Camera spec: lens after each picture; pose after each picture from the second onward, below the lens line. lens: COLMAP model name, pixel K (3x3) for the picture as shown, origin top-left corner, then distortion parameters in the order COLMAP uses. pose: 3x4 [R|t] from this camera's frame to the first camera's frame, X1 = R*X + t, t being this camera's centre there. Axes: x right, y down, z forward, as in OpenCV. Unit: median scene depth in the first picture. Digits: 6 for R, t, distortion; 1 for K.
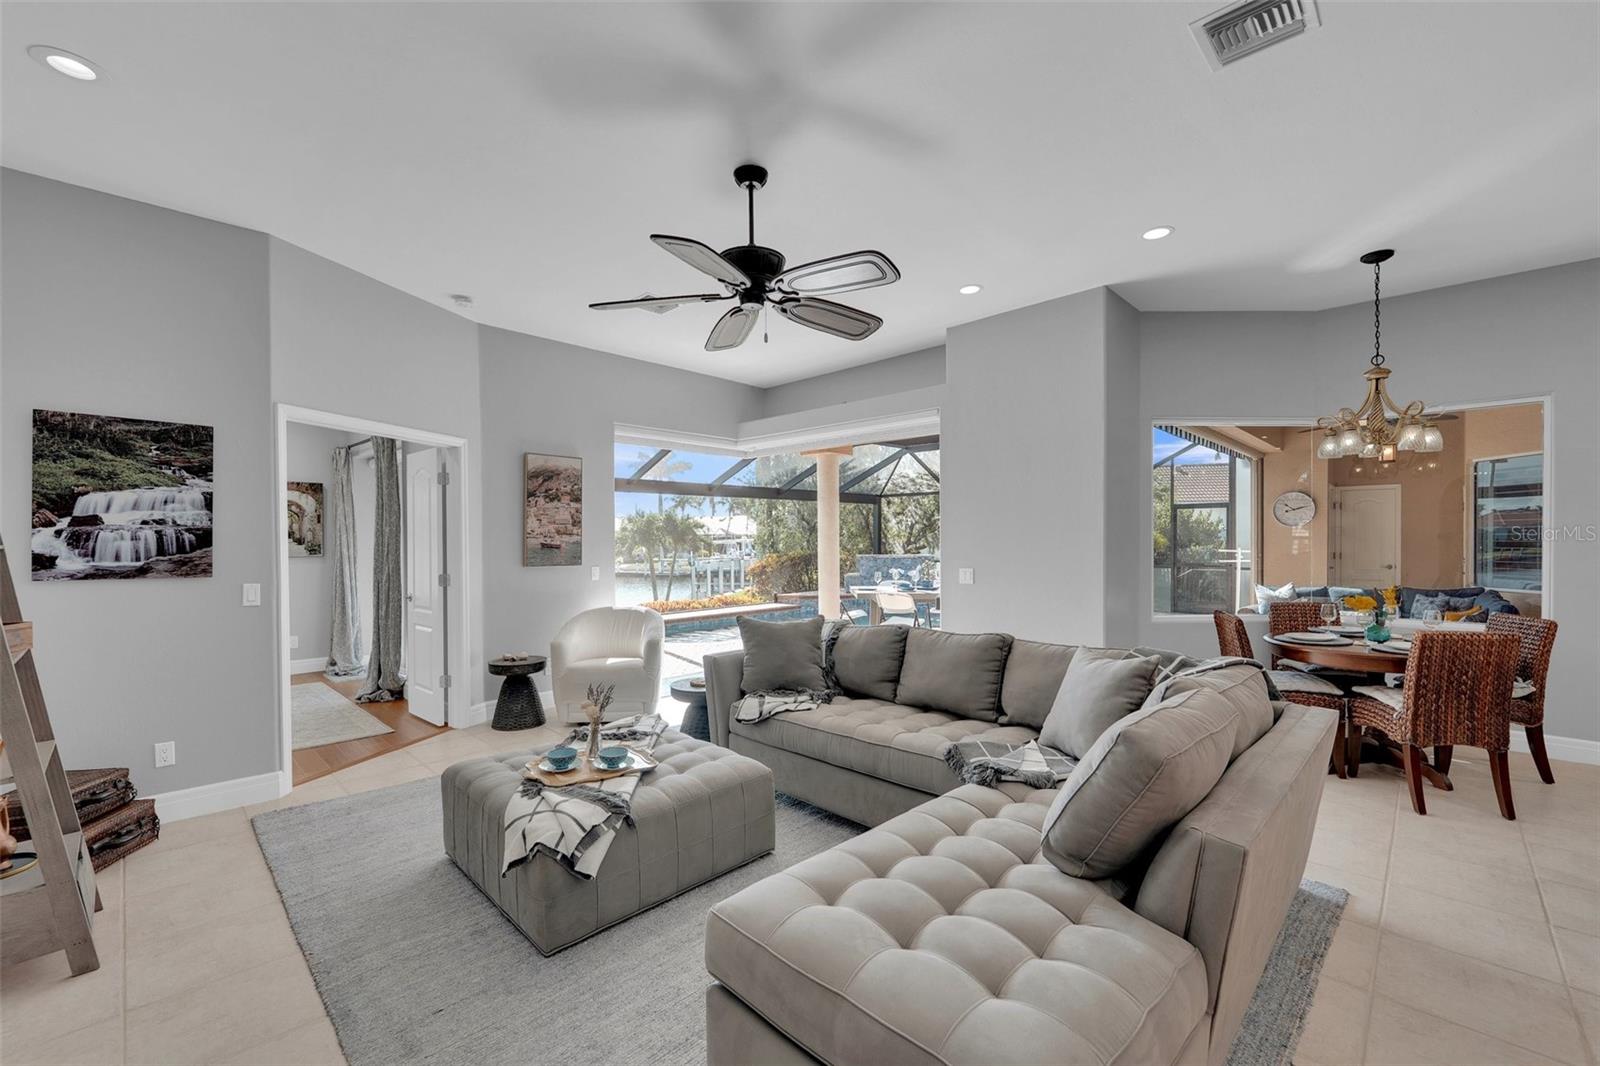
lens RADIAL K [[659.5, 0, 788.9], [0, 659.5, 547.9], [0, 0, 1]] dist [-0.010172, 0.000285]
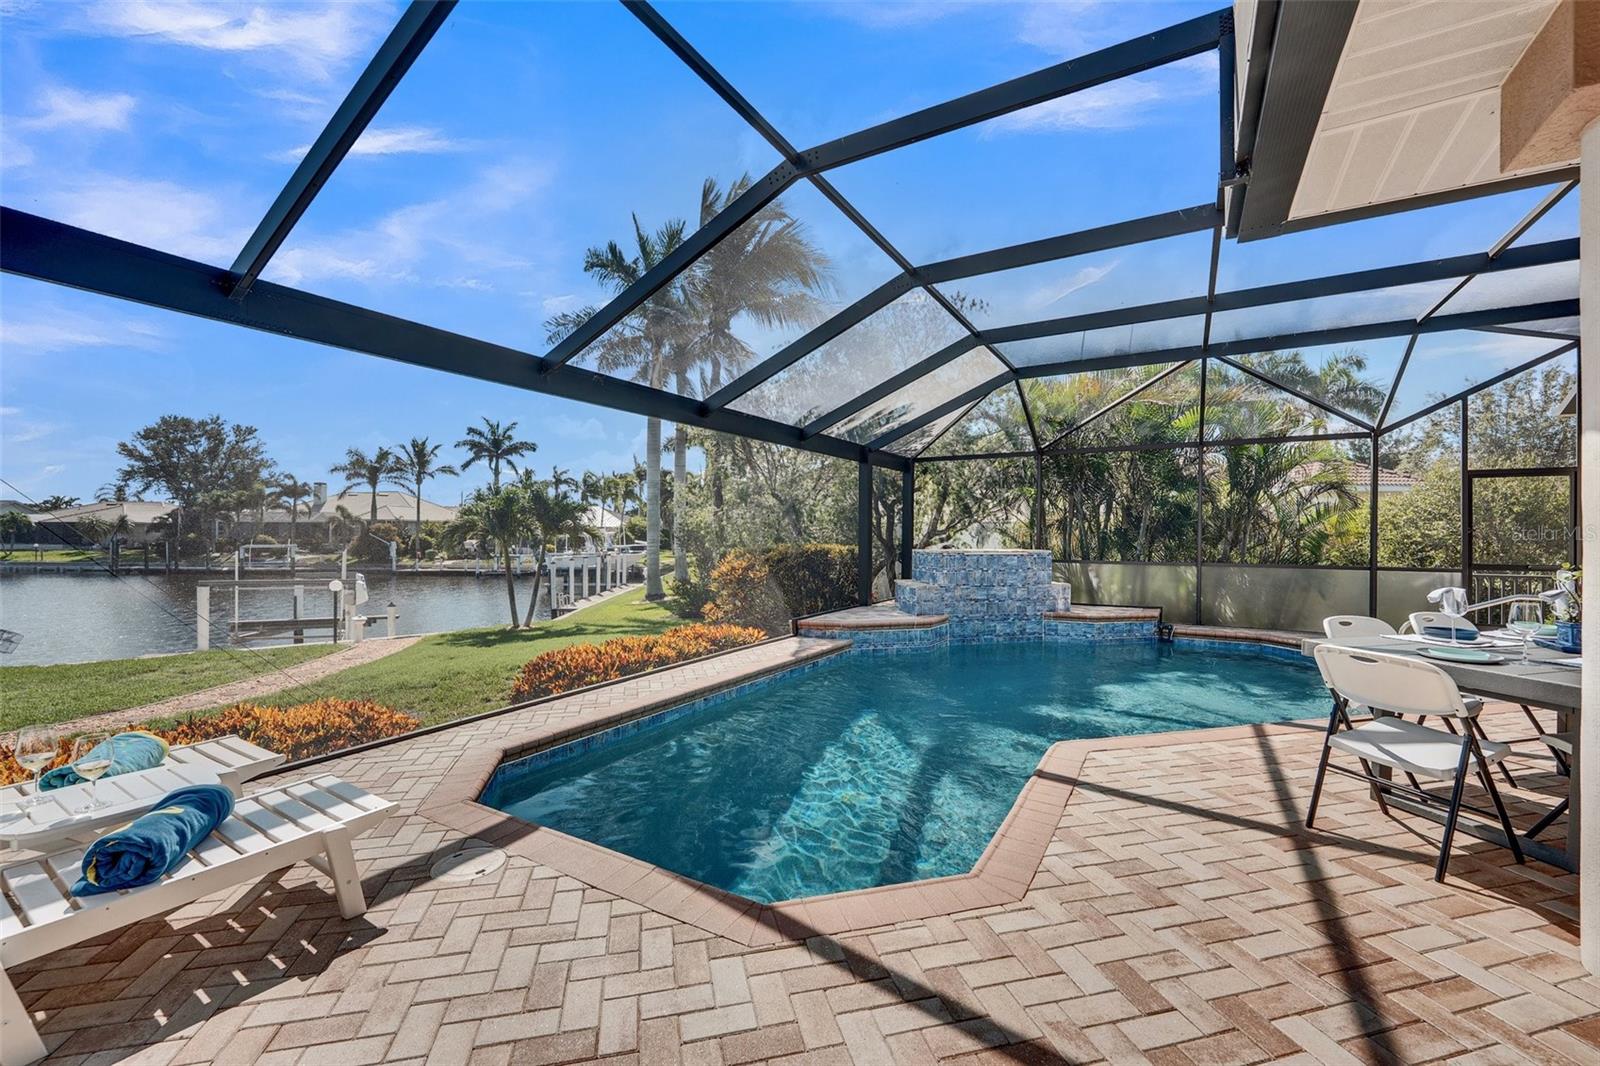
lens RADIAL K [[659.5, 0, 801.3], [0, 659.5, 533.2], [0, 0, 1]] dist [-0.010172, 0.000285]
pose [[0.967928, 0.010273, 0.251017, -0.689941], [-0.006263, 0.999840, -0.016769, 0.032082], [-0.251149, 0.014659, 0.967837, 2.064836]]
